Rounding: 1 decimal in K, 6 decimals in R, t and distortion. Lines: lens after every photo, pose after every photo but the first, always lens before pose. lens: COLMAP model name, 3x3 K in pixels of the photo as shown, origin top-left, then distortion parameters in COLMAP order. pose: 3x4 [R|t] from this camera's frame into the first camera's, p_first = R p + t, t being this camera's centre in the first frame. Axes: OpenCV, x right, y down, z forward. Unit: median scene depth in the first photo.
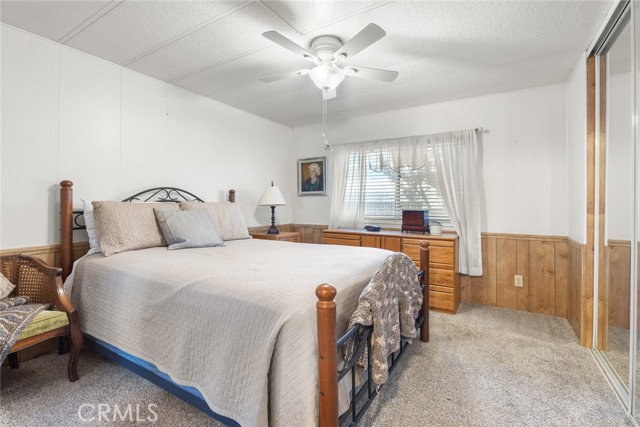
lens RADIAL K [[286.1, 0, 317.3], [0, 286.1, 199.4], [0, 0, 1]] dist [0.003066, -0.000600]
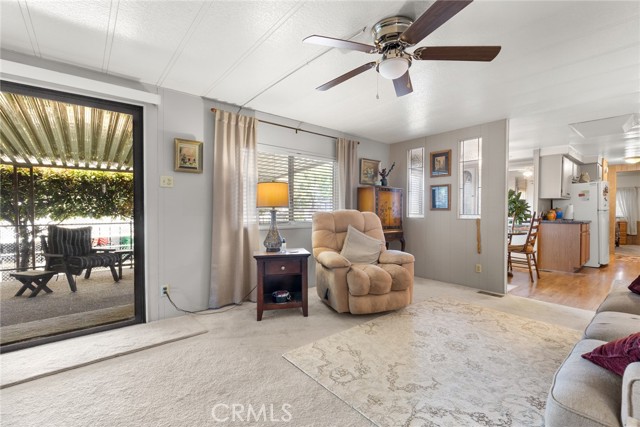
lens RADIAL K [[286.1, 0, 319.5], [0, 286.1, 212.9], [0, 0, 1]] dist [0.003066, -0.000600]
pose [[0.951358, 0.004813, -0.308048, -1.837065], [0.002109, 0.999753, 0.022133, -0.051889], [0.308079, -0.021706, 0.951113, -3.180923]]
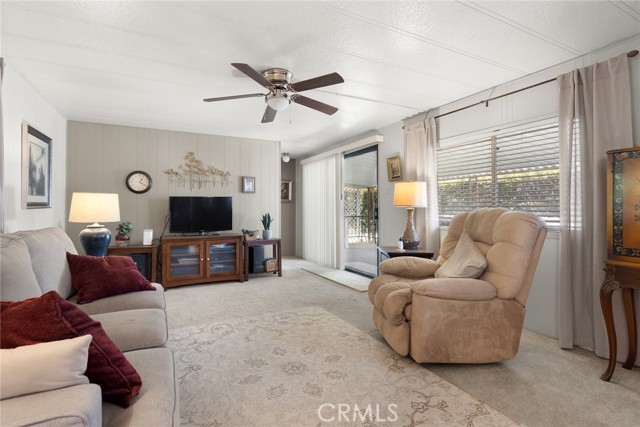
lens RADIAL K [[314.4, 0, 317.4], [0, 314.4, 202.6], [0, 0, 1]] dist [-0.003274, -0.000500]
pose [[-0.502447, -0.020802, -0.864357, -1.063383], [0.009989, 0.999504, -0.029861, -0.028287], [0.864550, -0.023637, -0.501990, -1.822774]]
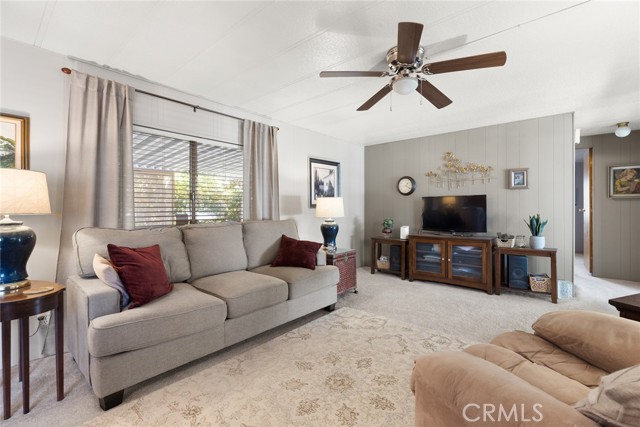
lens RADIAL K [[286.1, 0, 325.8], [0, 286.1, 208.9], [0, 0, 1]] dist [0.003066, -0.000600]
pose [[-0.991584, -0.005148, 0.129359, -1.764340], [-0.006266, 0.999946, -0.008233, -0.032093], [-0.129310, -0.008975, -0.991564, -1.617061]]
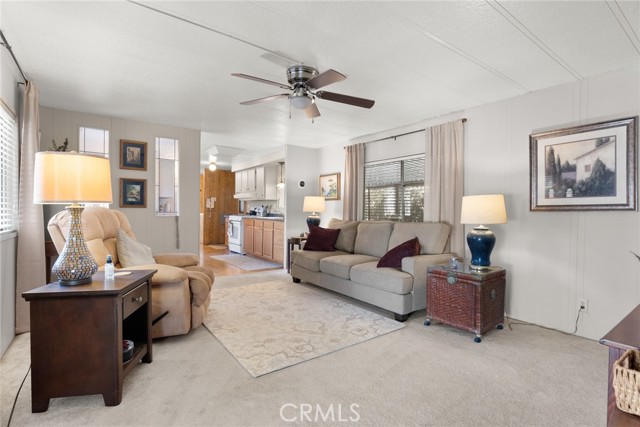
lens RADIAL K [[314.4, 0, 320.1], [0, 314.4, 211.7], [0, 0, 1]] dist [-0.003274, -0.000500]
pose [[0.368057, -0.006103, 0.929783, -2.806261], [-0.019514, 0.999708, 0.014286, -0.049254], [-0.929598, -0.023402, 0.367830, -2.882451]]
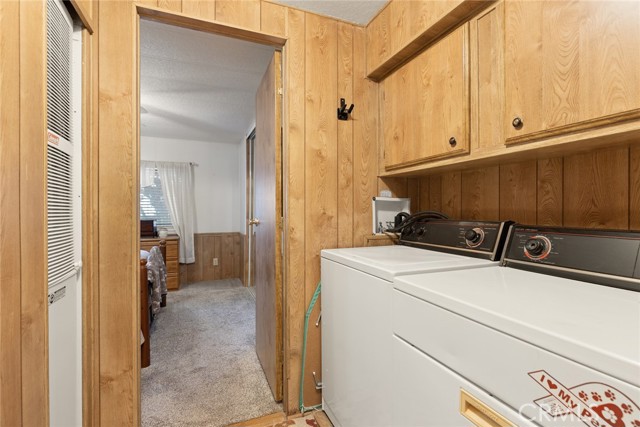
lens RADIAL K [[292.8, 0, 318.5], [0, 292.8, 211.5], [0, 0, 1]] dist [-0.003637, 0.000071]
pose [[0.570153, -0.010073, 0.821477, -0.324377], [-0.005565, 0.999855, 0.016123, -0.027779], [-0.821520, -0.013764, 0.570014, -0.419475]]
